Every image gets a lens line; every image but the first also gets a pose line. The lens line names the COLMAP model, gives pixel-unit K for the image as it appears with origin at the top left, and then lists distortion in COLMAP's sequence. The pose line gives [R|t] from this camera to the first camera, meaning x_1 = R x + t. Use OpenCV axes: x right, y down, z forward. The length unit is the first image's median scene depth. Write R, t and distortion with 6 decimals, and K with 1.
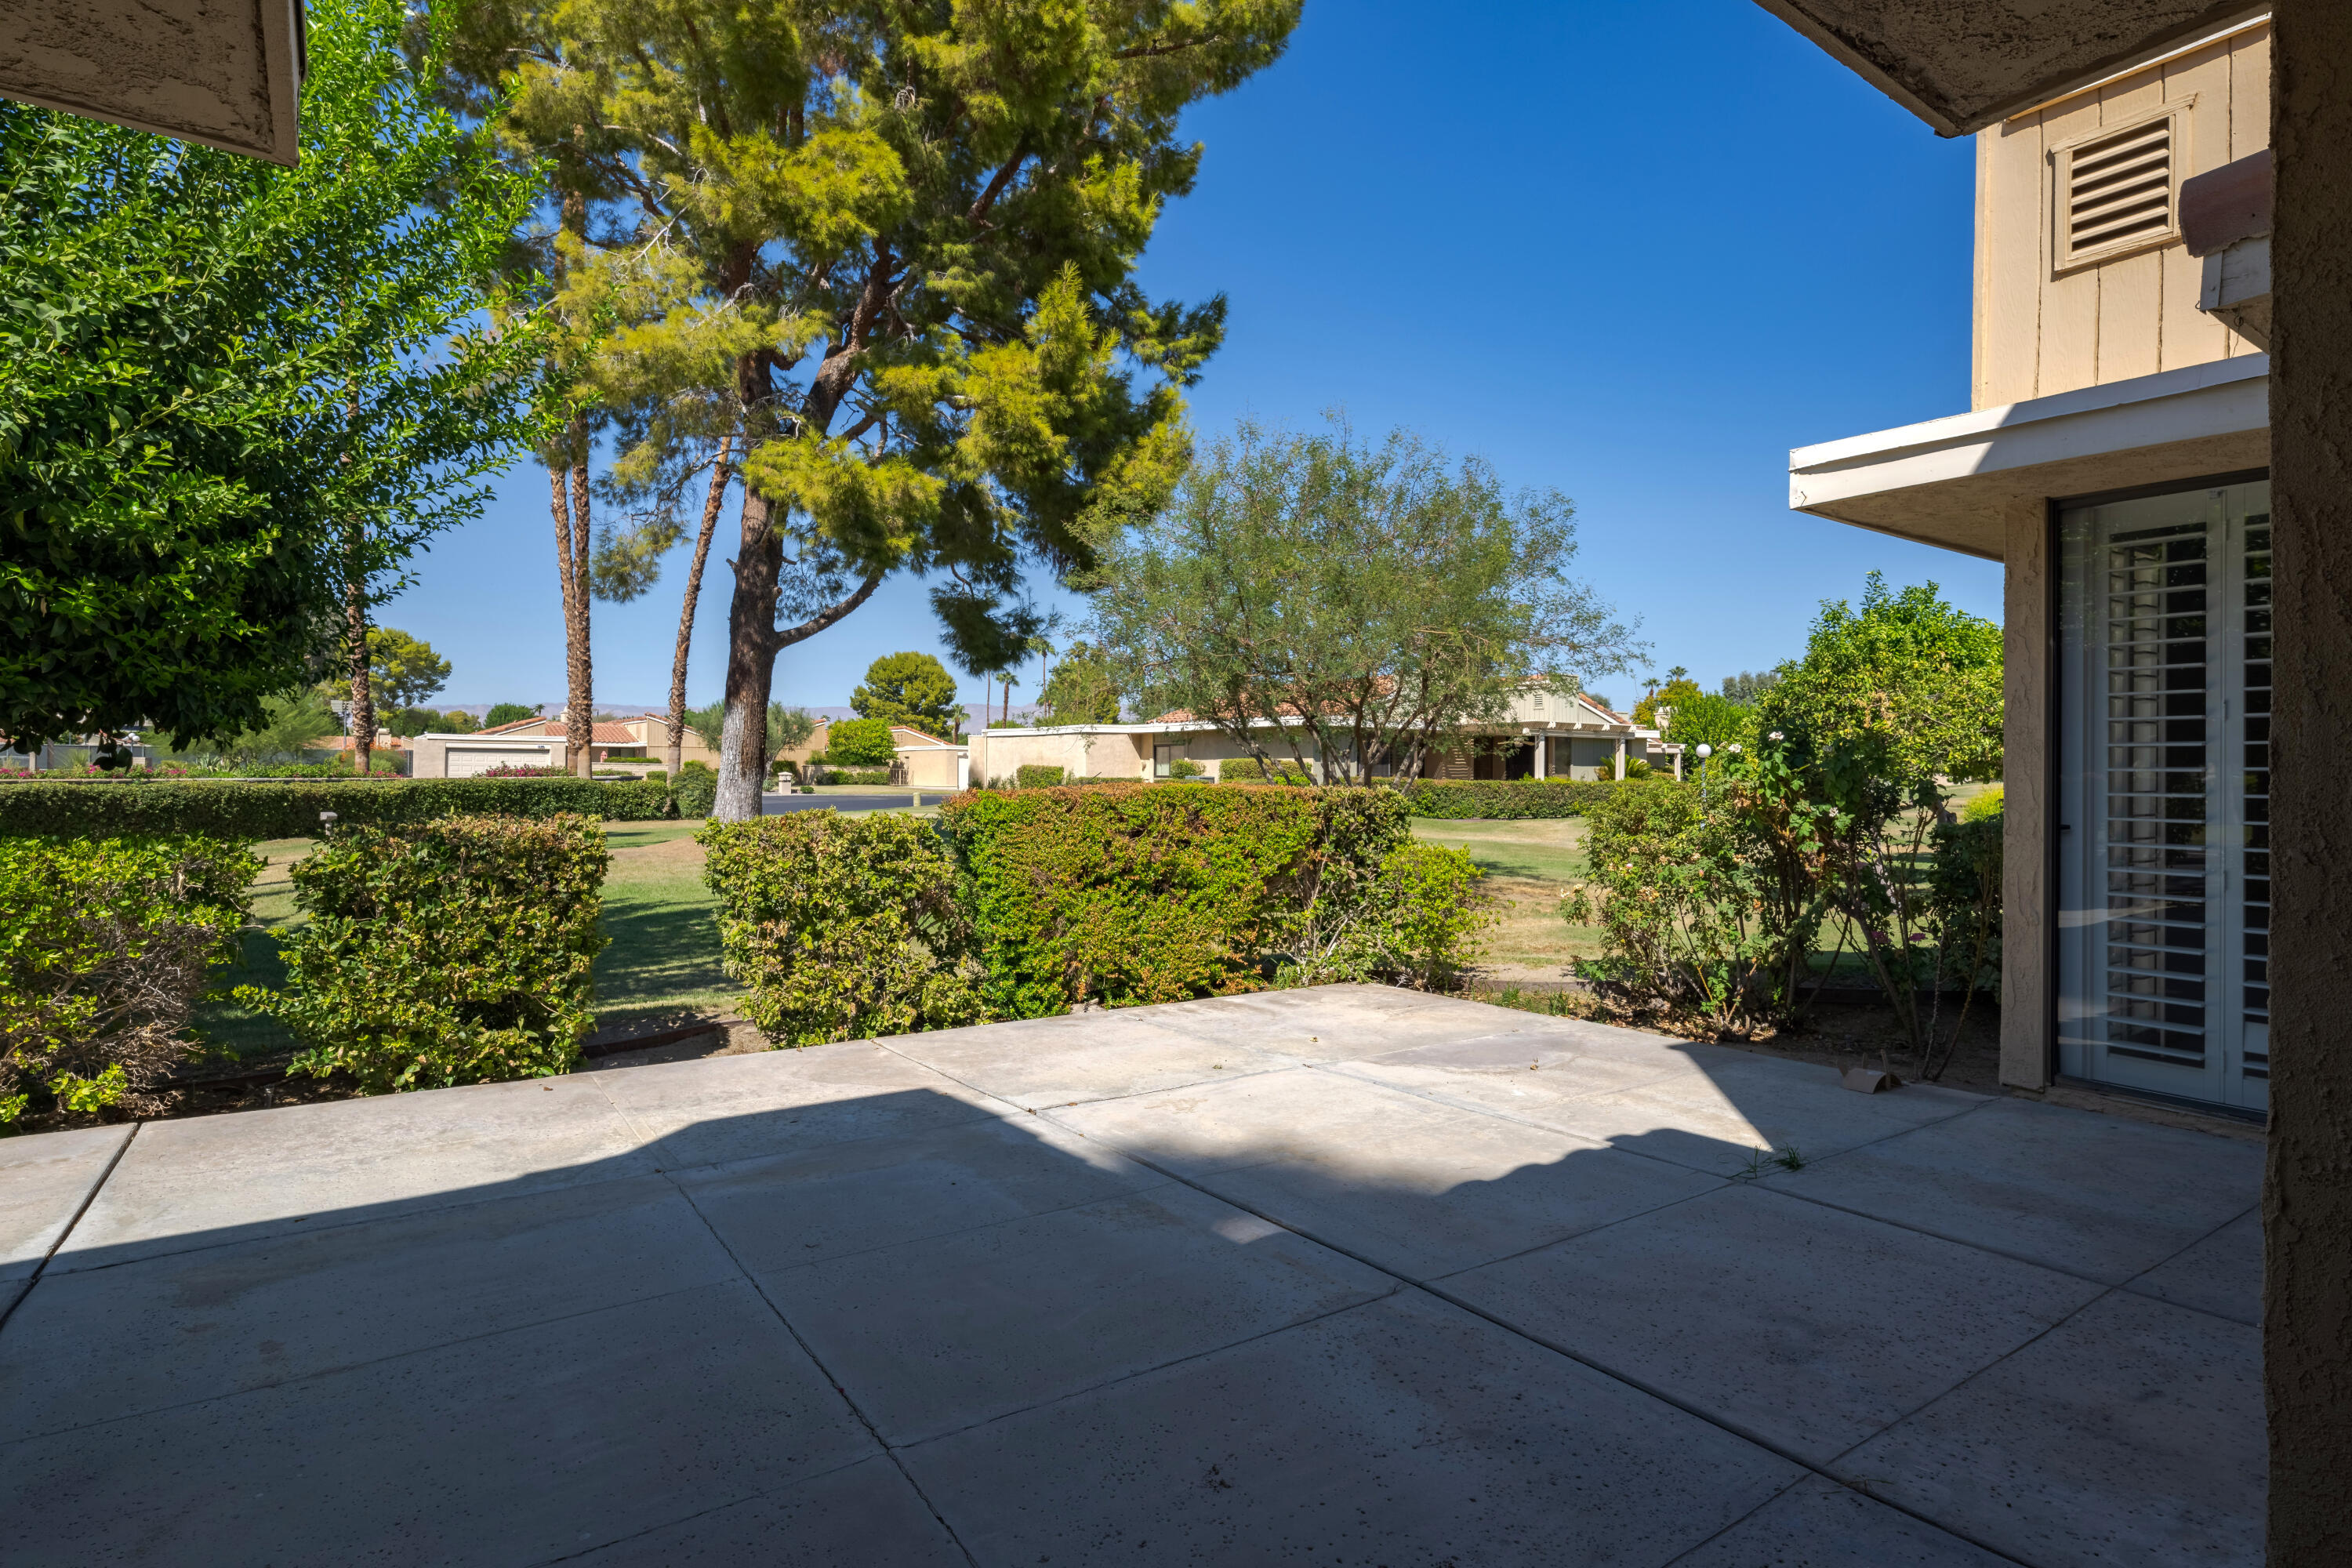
lens RADIAL K [[1235.8, 0, 1225.1], [0, 1235.8, 776.6], [0, 0, 1]] dist [0.002011, -0.000568]
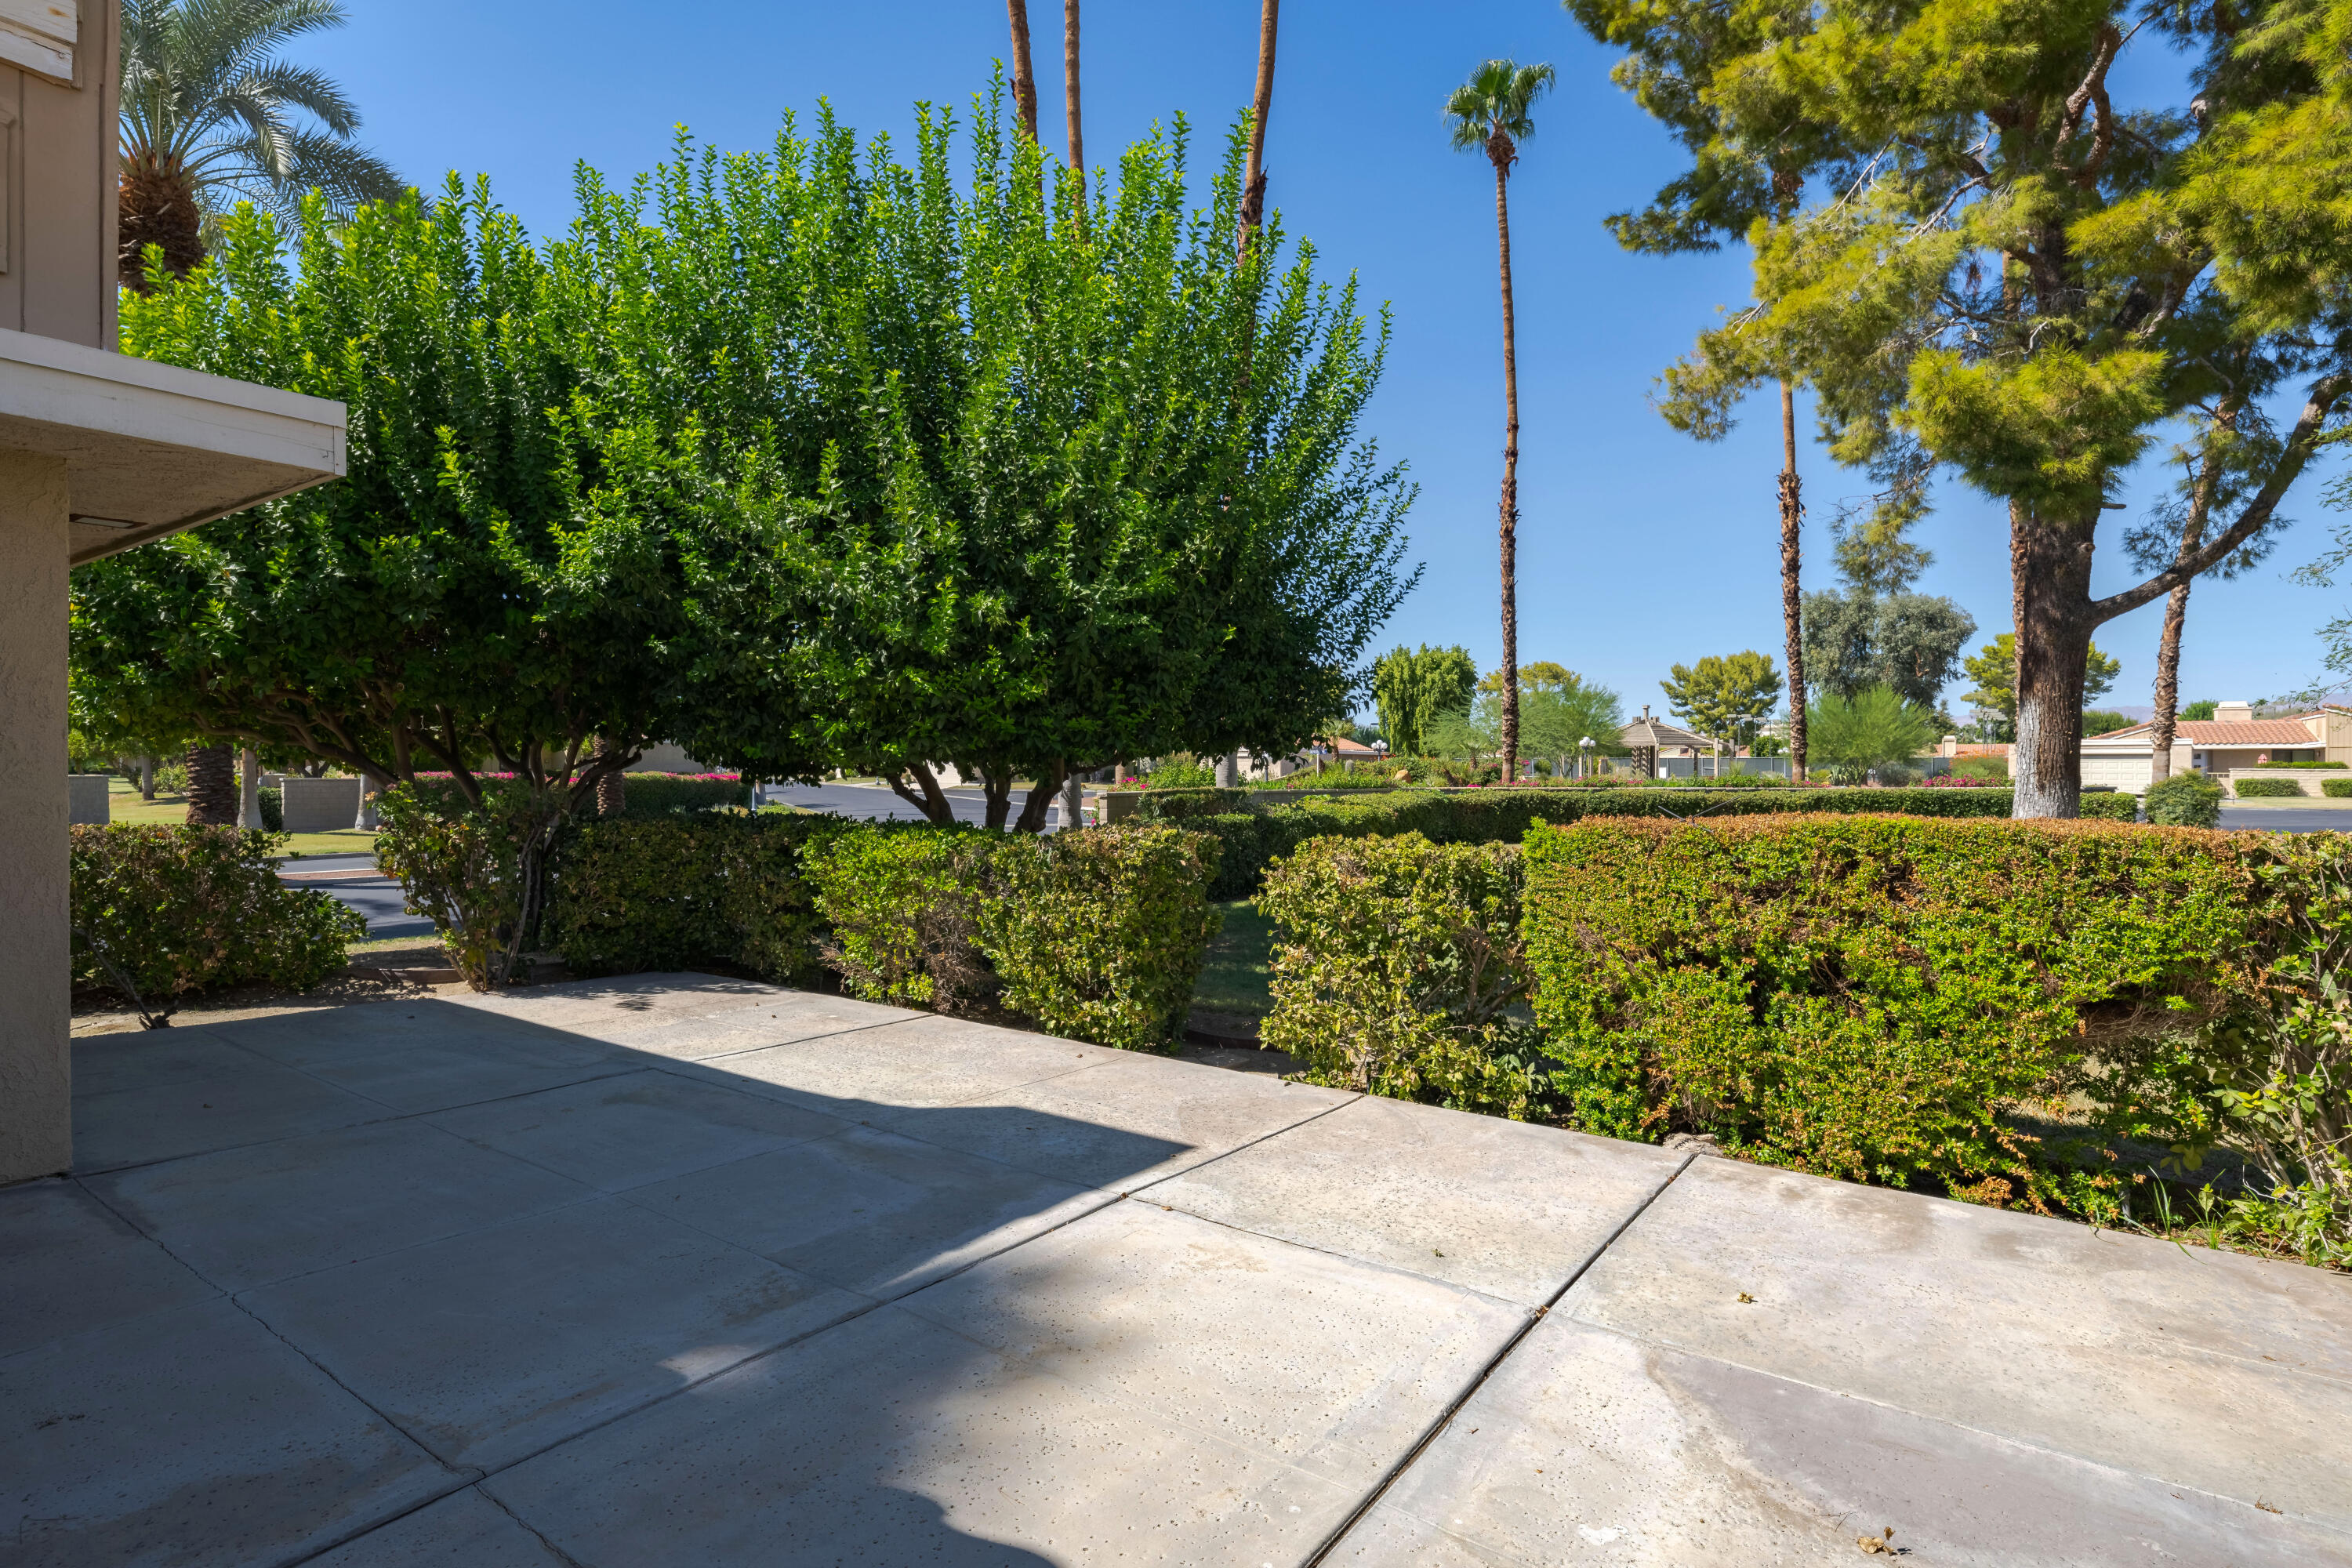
lens RADIAL K [[1205.9, 0, 1128.0], [0, 1205.9, 781.1], [0, 0, 1]] dist [0.001576, -0.001527]
pose [[0.296242, 0.000505, -0.955113, 0.426450], [-0.001995, 0.999998, -0.000090, -0.011304], [0.955111, 0.001932, 0.296243, 0.501185]]
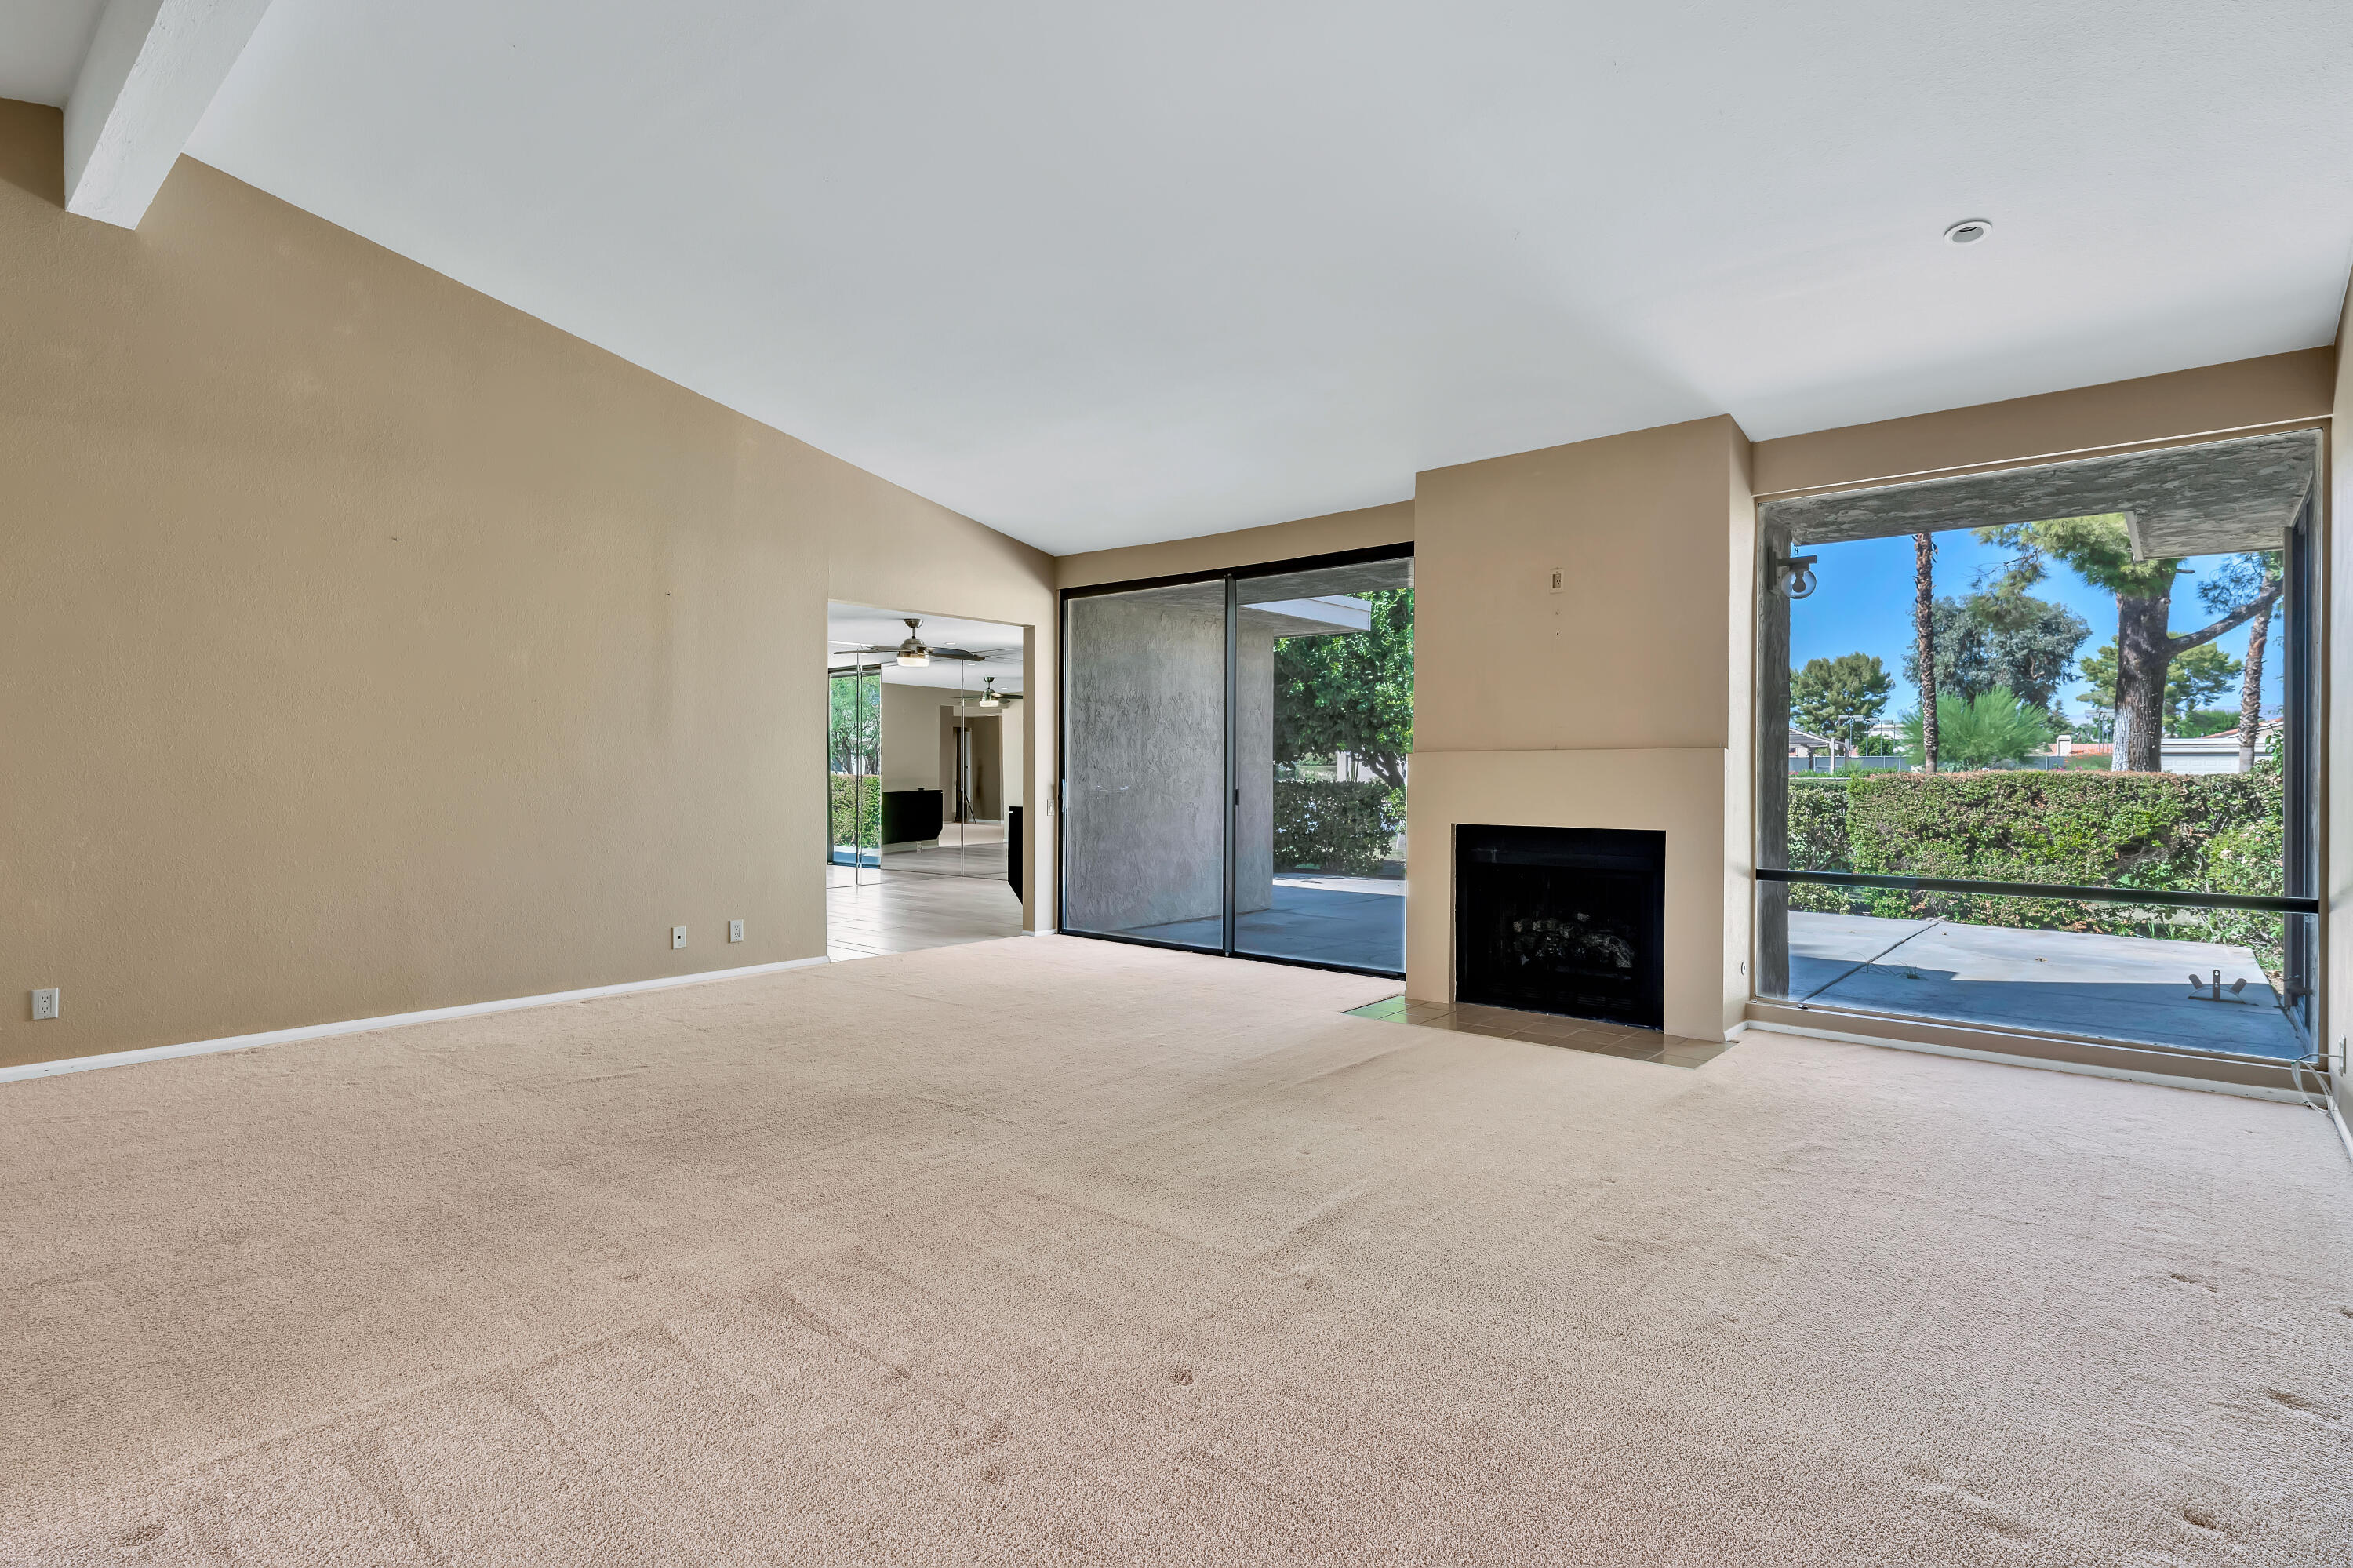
lens RADIAL K [[1155.8, 0, 1135.5], [0, 1155.8, 778.1], [0, 0, 1]] dist [-0.003324, 0.000926]
pose [[0.218580, -0.001274, -0.975818, 1.029636], [-0.002766, 0.999994, -0.001925, 0.019990], [0.975815, 0.003120, 0.218575, -0.247962]]
